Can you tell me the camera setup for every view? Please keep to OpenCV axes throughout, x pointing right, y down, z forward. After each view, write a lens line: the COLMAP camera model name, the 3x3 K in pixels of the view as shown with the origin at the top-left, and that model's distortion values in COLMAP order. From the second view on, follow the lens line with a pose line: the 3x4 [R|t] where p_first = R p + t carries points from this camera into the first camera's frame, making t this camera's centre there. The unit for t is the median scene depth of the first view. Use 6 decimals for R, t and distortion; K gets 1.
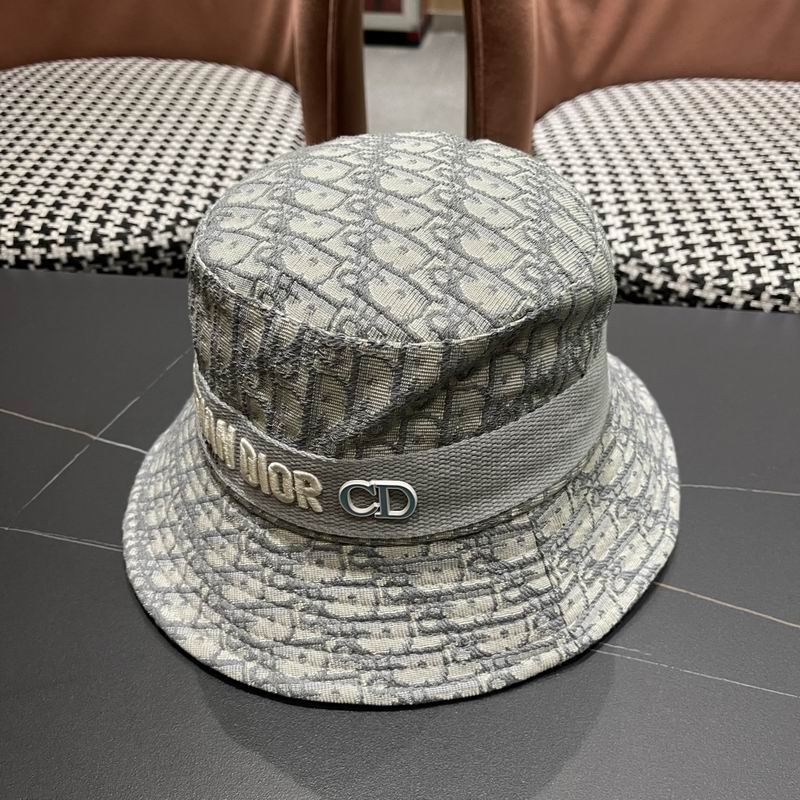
lens RADIAL K [[862.0, 0, 402.8], [0, 862.0, 404.9], [0, 0, 1]] dist [0.013726, 0.000000]
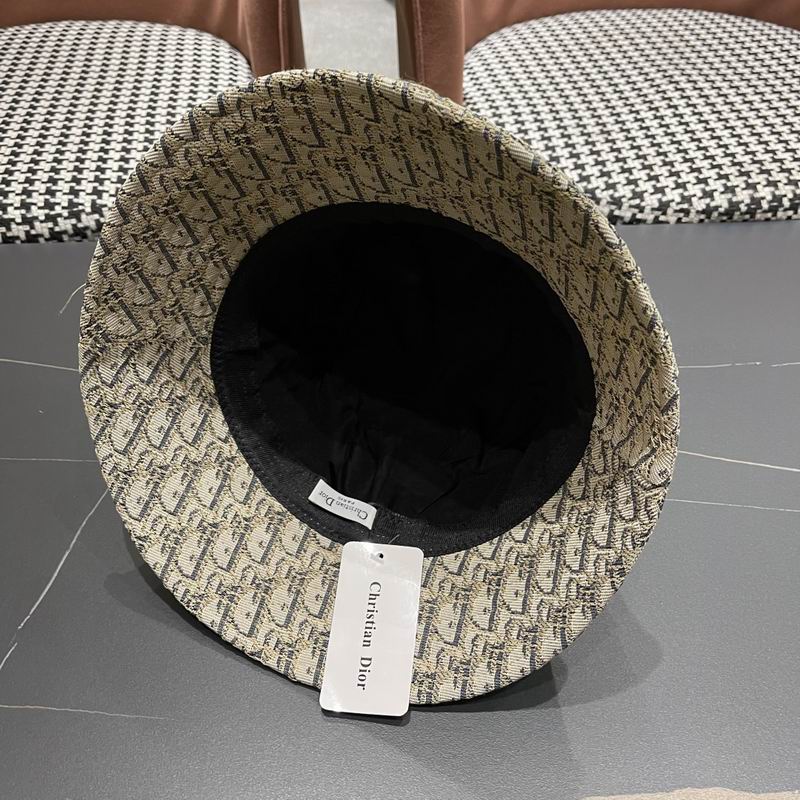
lens RADIAL K [[862.0, 0, 403.0], [0, 862.0, 415.5], [0, 0, 1]] dist [0.013726, 0.000000]
pose [[0.987117, -0.114683, 0.111571, -0.117815], [0.101684, 0.988036, 0.115950, -0.017282], [-0.123534, -0.103111, 0.986969, -0.184973]]
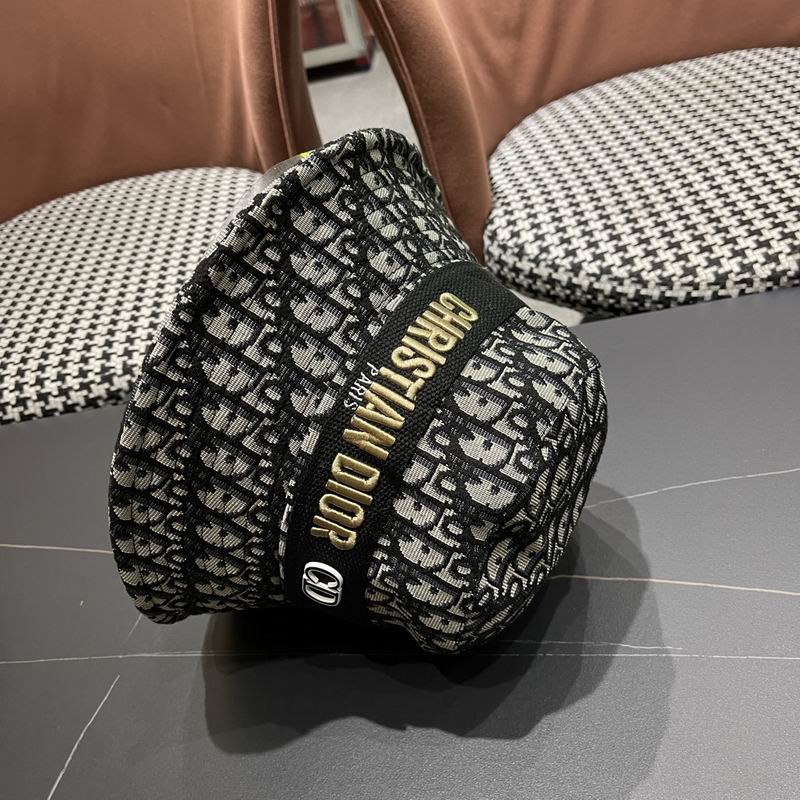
lens RADIAL K [[862.0, 0, 397.1], [0, 862.0, 406.9], [0, 0, 1]] dist [0.013726, 0.000000]
pose [[0.971486, -0.231915, -0.049298, 0.027519], [0.232171, 0.972675, -0.000540, -0.064954], [0.048076, -0.010921, 0.998784, -0.097810]]
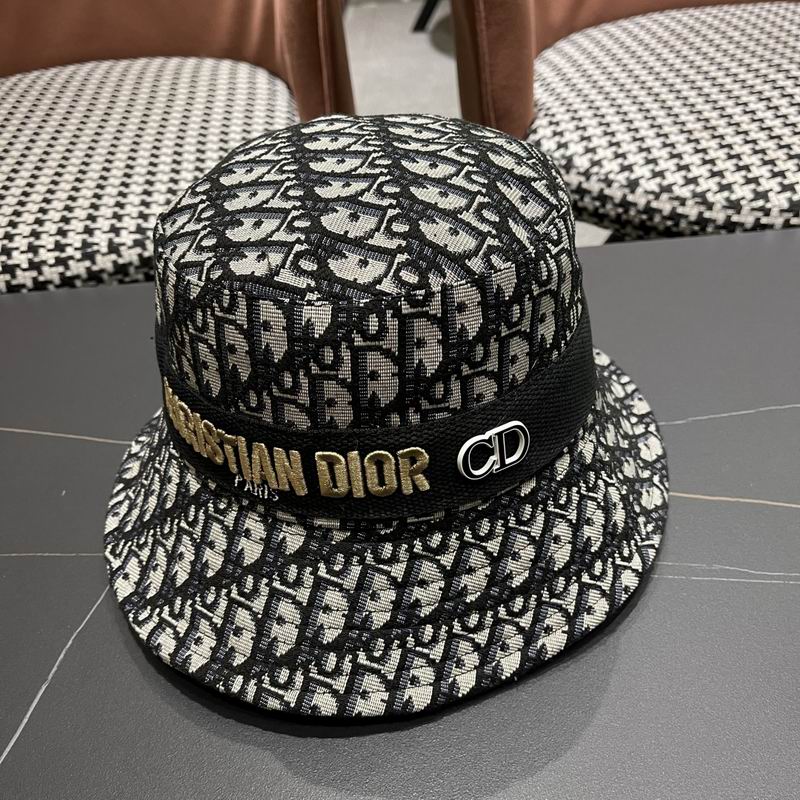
lens RADIAL K [[862.0, 0, 399.7], [0, 862.0, 398.6], [0, 0, 1]] dist [0.013726, 0.000000]
pose [[0.987847, -0.146648, 0.051497, -0.114344], [0.145731, 0.989098, 0.021148, -0.001404], [-0.054037, -0.013386, 0.998449, 0.020601]]
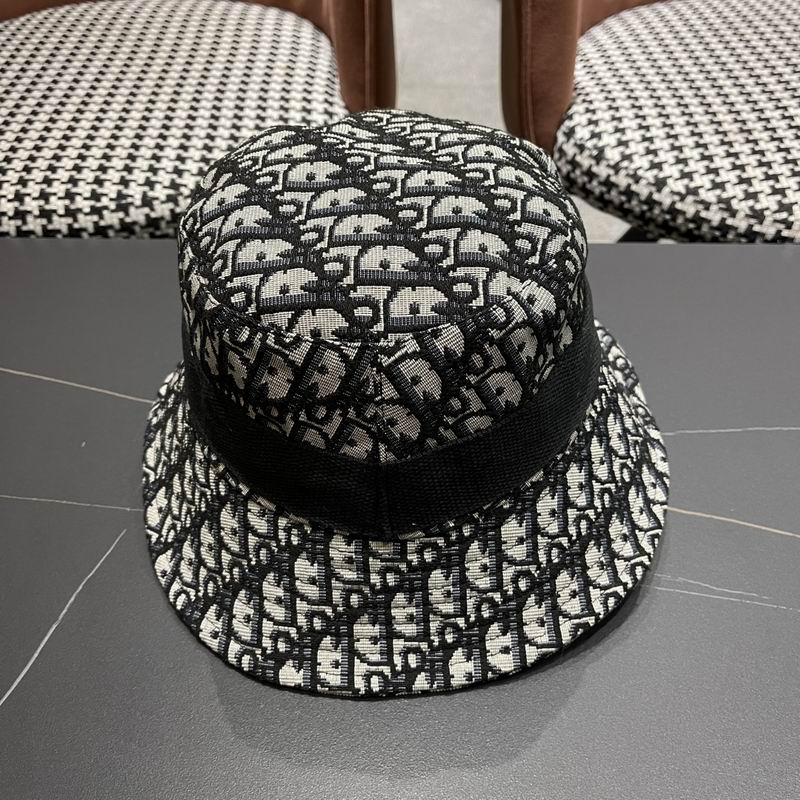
lens RADIAL K [[862.0, 0, 396.2], [0, 862.0, 407.4], [0, 0, 1]] dist [0.013726, 0.000000]
pose [[0.998365, -0.055490, 0.013724, -0.096436], [0.053868, 0.993640, 0.098878, -0.041234], [-0.019124, -0.097977, 0.995005, -0.014126]]
